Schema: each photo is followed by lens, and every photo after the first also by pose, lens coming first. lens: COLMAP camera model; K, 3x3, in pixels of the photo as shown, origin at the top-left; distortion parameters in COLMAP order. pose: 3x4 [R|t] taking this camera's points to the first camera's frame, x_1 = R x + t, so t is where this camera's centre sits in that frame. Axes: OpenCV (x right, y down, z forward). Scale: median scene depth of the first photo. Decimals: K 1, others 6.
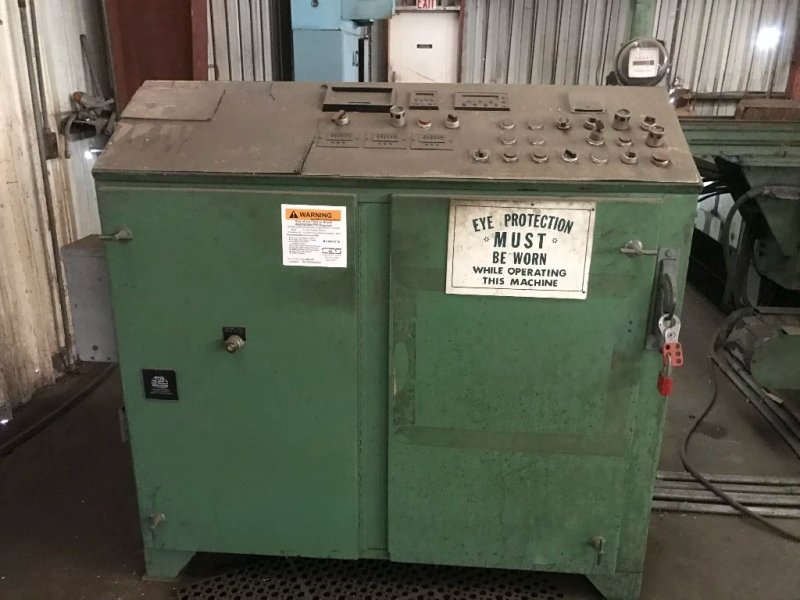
lens RADIAL K [[760.2, 0, 400.0], [0, 760.2, 300.0], [0, 0, 1]] dist [0.016366, 0.011097]
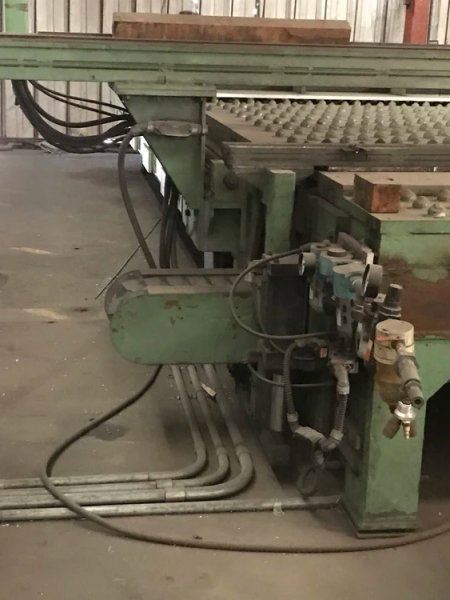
lens RADIAL K [[1083.1, 0, 225.0], [0, 1083.1, 300.0], [0, 0, 1]] dist [0.132934, -0.020133]
pose [[0.970948, -0.042818, 0.235427, 0.274941], [0.052387, 0.998029, -0.034540, 0.083135], [-0.233484, 0.045870, 0.971278, -0.123969]]
